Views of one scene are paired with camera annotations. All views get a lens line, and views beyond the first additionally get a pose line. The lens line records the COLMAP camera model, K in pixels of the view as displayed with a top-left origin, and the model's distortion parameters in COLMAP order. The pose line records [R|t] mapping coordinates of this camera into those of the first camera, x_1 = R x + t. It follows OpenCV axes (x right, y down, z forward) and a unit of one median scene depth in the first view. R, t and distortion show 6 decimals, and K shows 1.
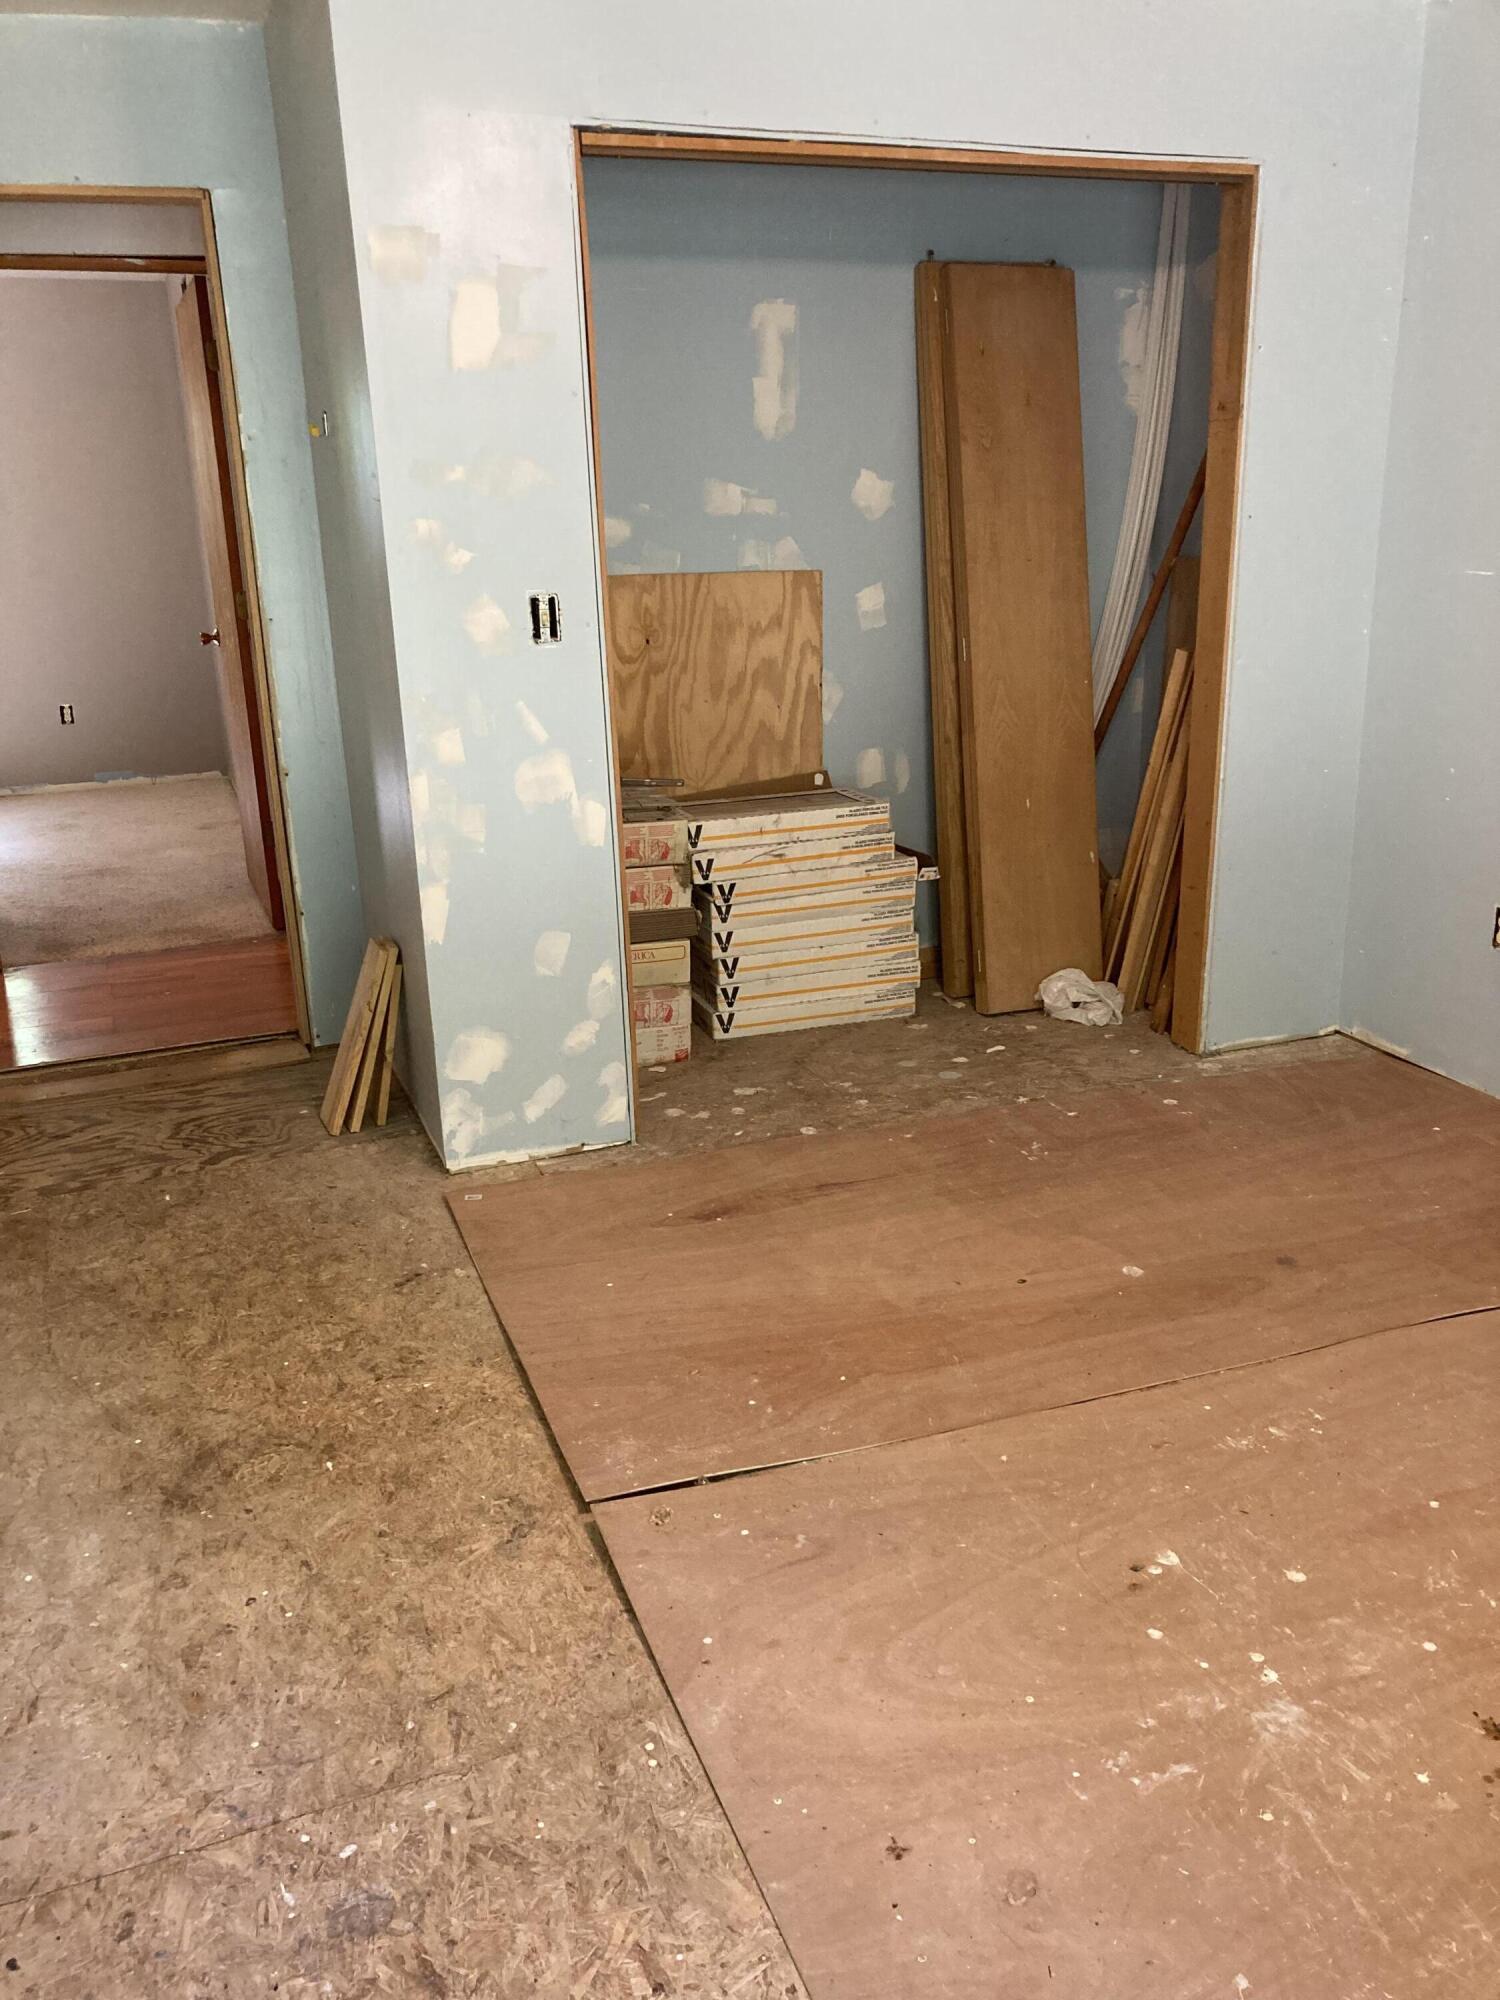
lens RADIAL K [[1644.7, 0, 757.7], [0, 1644.7, 994.5], [0, 0, 1]] dist [0.041642, -0.058518]
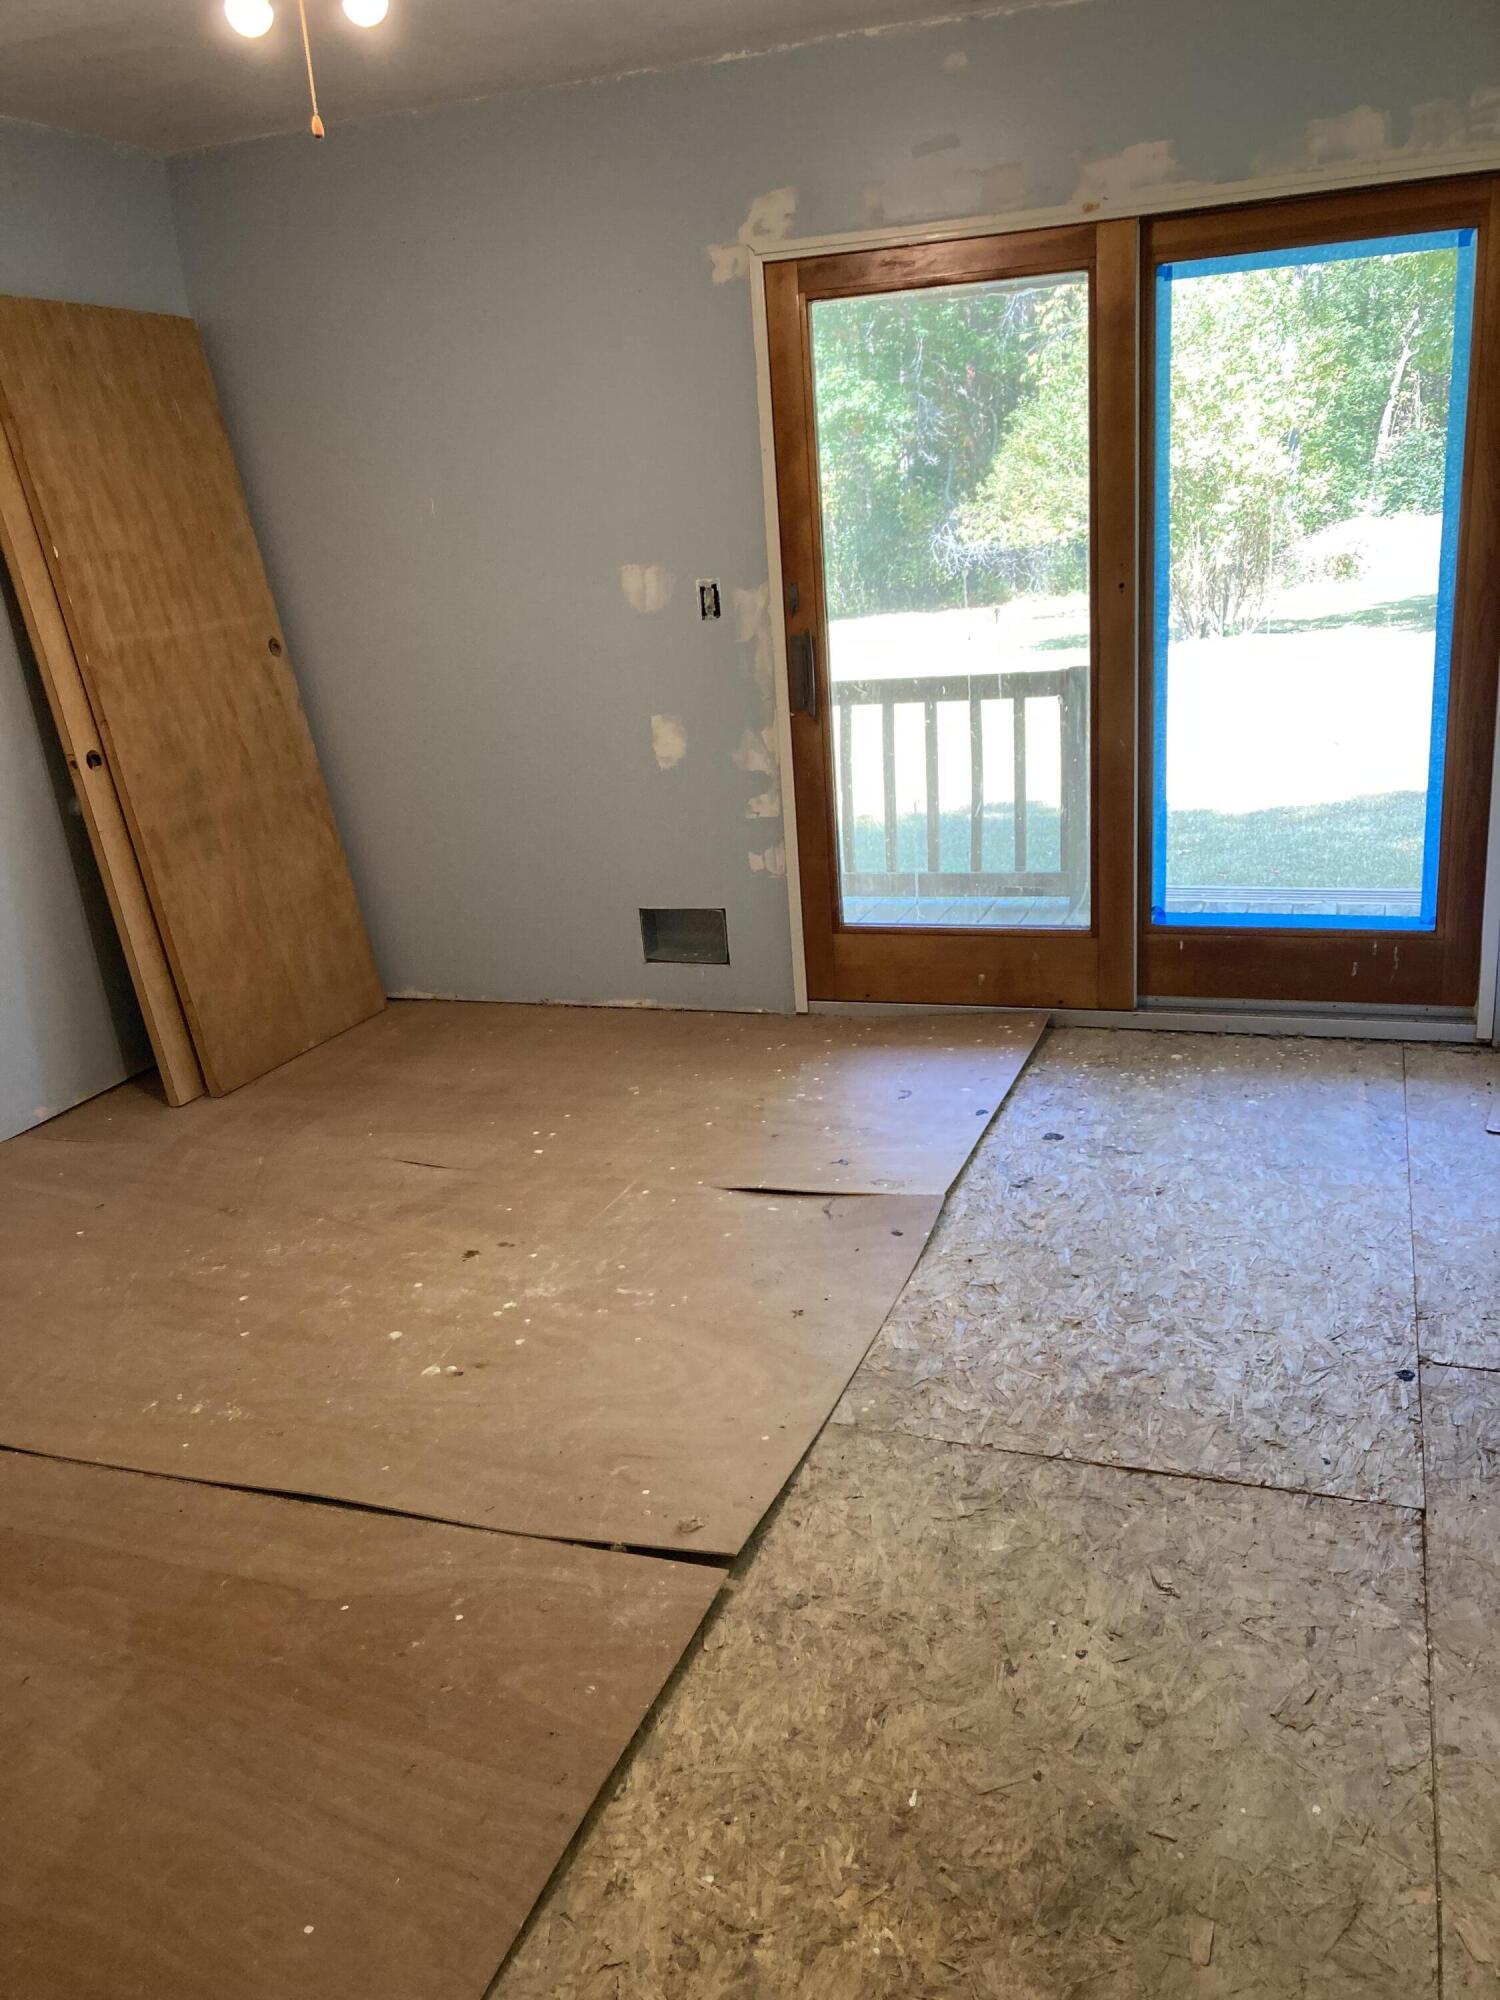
lens RADIAL K [[1644.7, 0, 757.3], [0, 1644.7, 996.1], [0, 0, 1]] dist [0.041642, -0.058518]
pose [[-0.753318, -0.112380, 0.647984, -0.706688], [0.280164, 0.836577, 0.470795, -0.411796], [-0.594996, 0.536200, -0.598723, 1.423225]]
